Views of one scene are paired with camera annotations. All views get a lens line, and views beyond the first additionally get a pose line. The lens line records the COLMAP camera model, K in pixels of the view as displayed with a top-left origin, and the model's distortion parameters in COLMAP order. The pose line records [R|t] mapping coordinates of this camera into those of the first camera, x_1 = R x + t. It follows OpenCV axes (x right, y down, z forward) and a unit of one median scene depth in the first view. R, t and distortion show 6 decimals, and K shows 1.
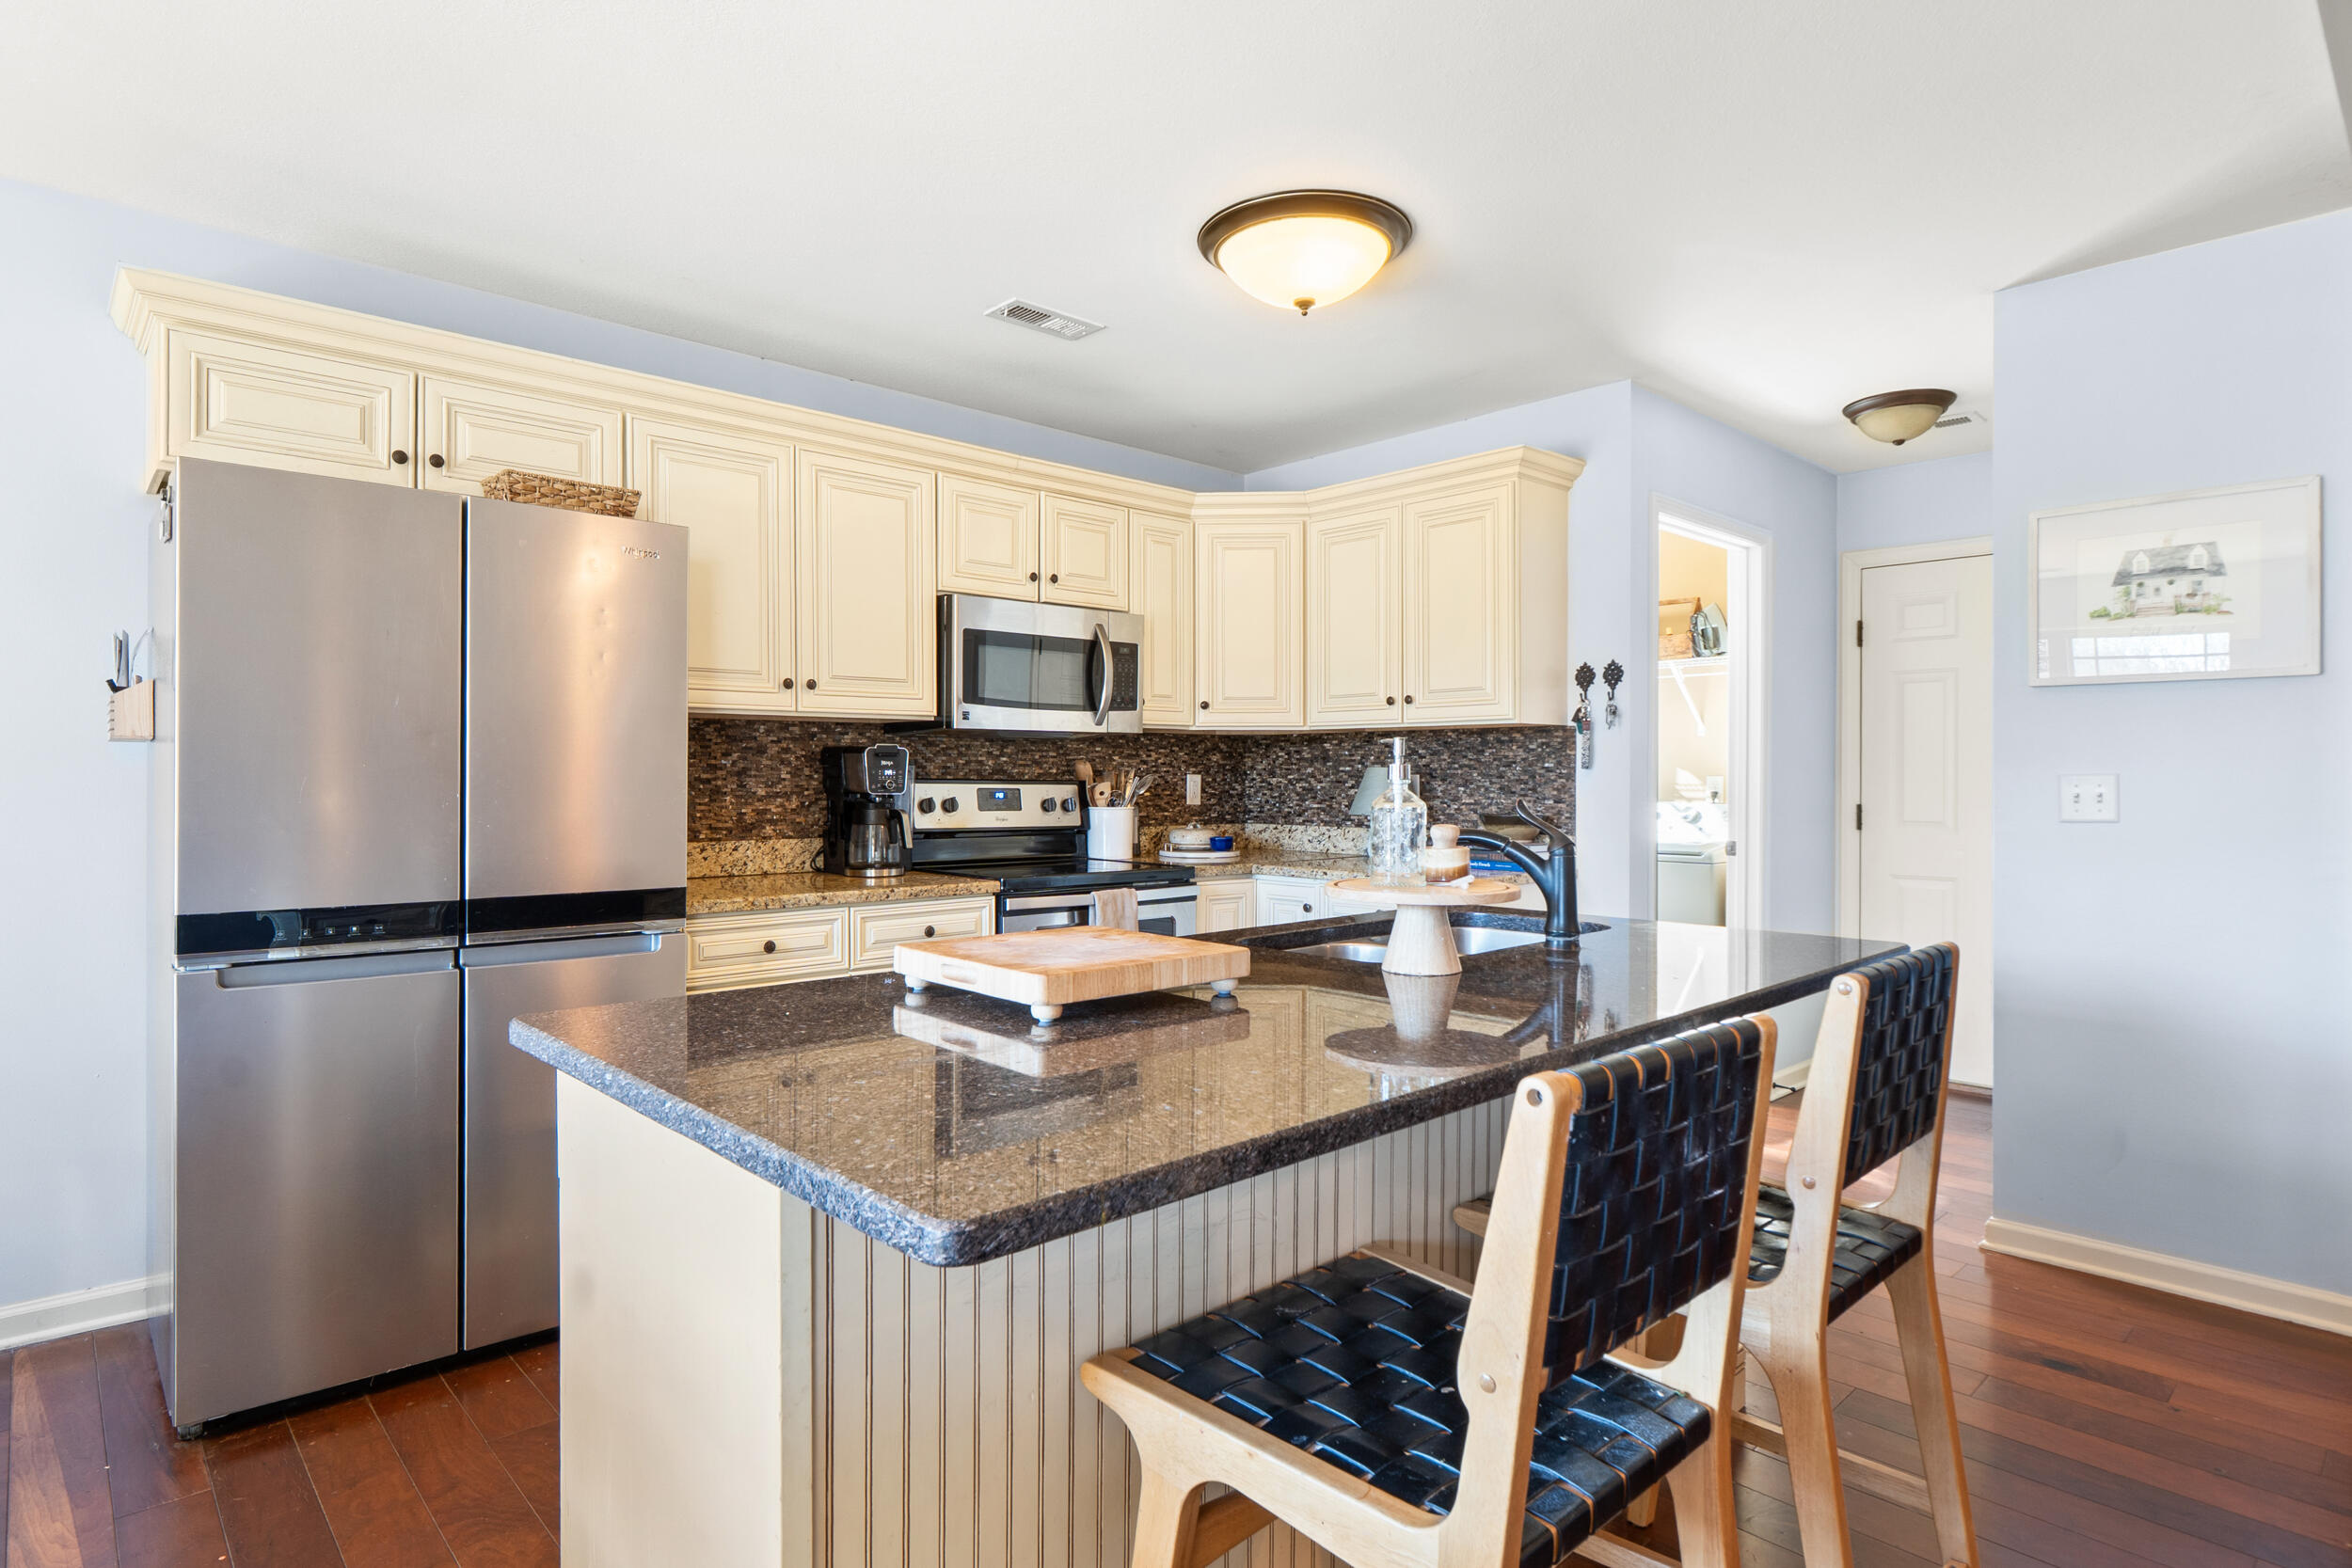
lens RADIAL K [[1240.5, 0, 1176.0], [0, 1240.5, 784.0], [0, 0, 1]] dist [-0.002521, -0.000265]
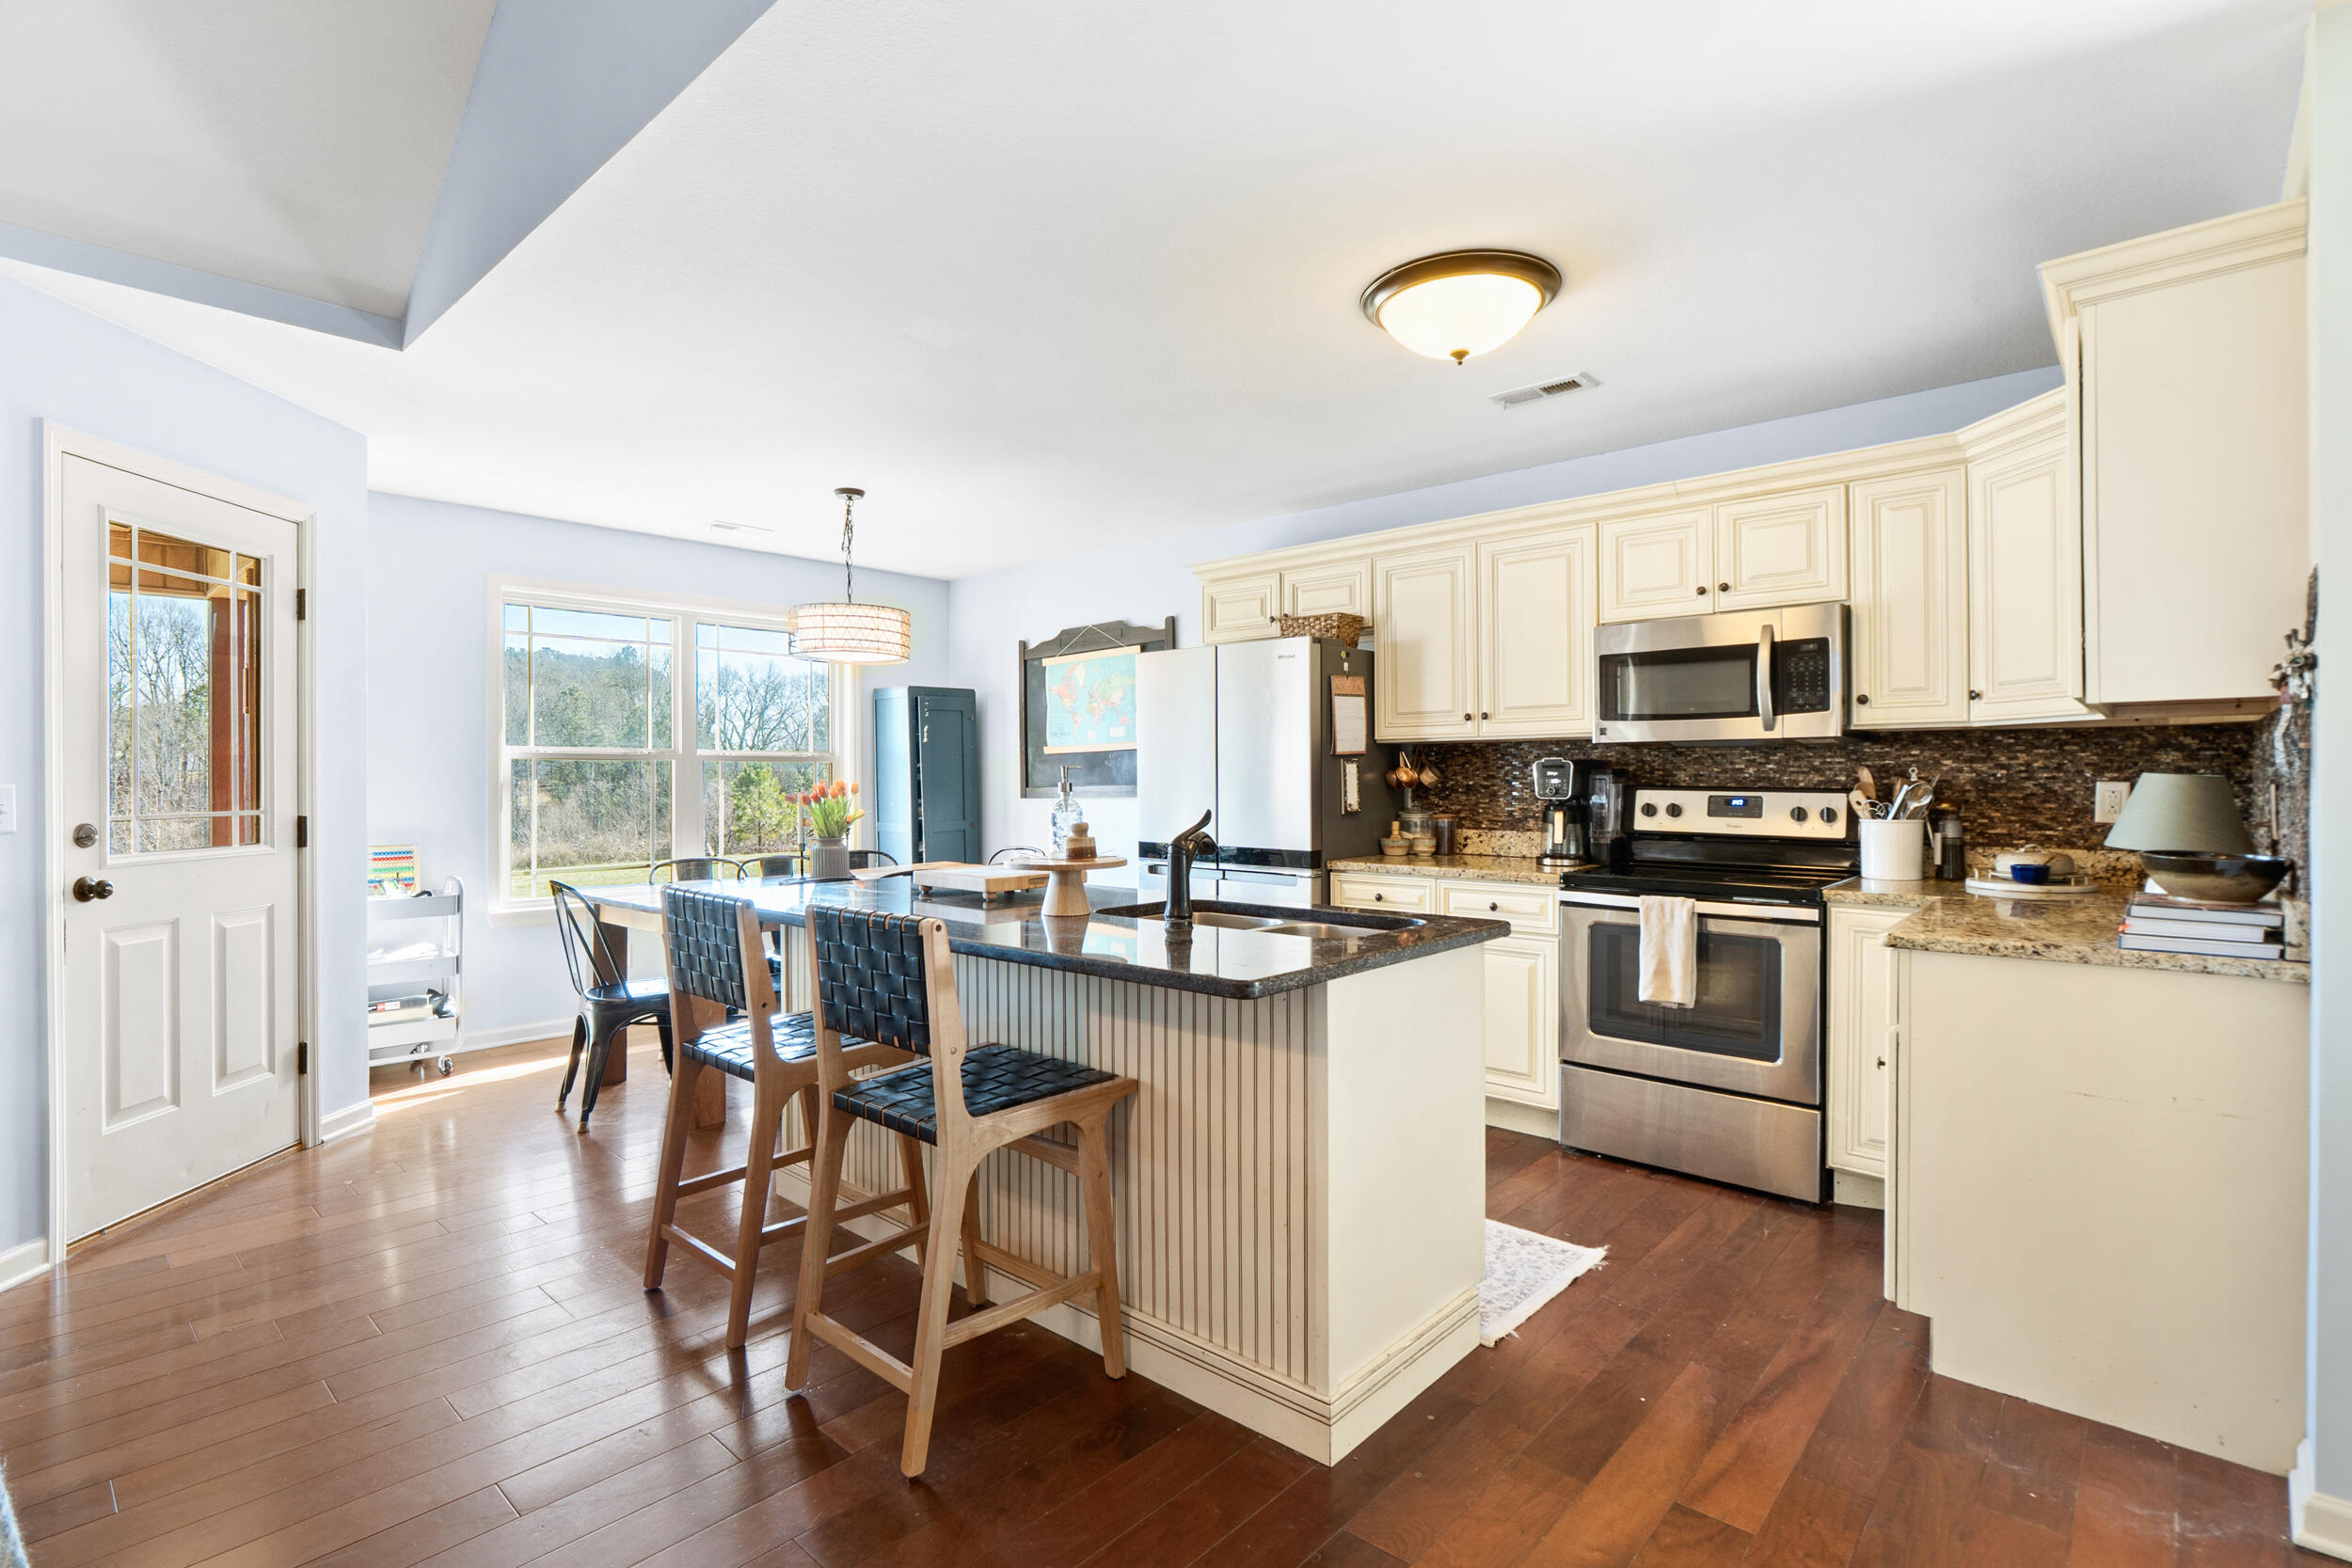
lens RADIAL K [[1119.4, 0, 1176.0], [0, 1119.4, 784.0], [0, 0, 1]] dist [-0.000640, -0.000049]
pose [[0.093657, 0.003938, -0.995597, 0.762029], [-0.003072, 0.999989, 0.003666, -0.008372], [0.995600, 0.002715, 0.093668, 0.473210]]
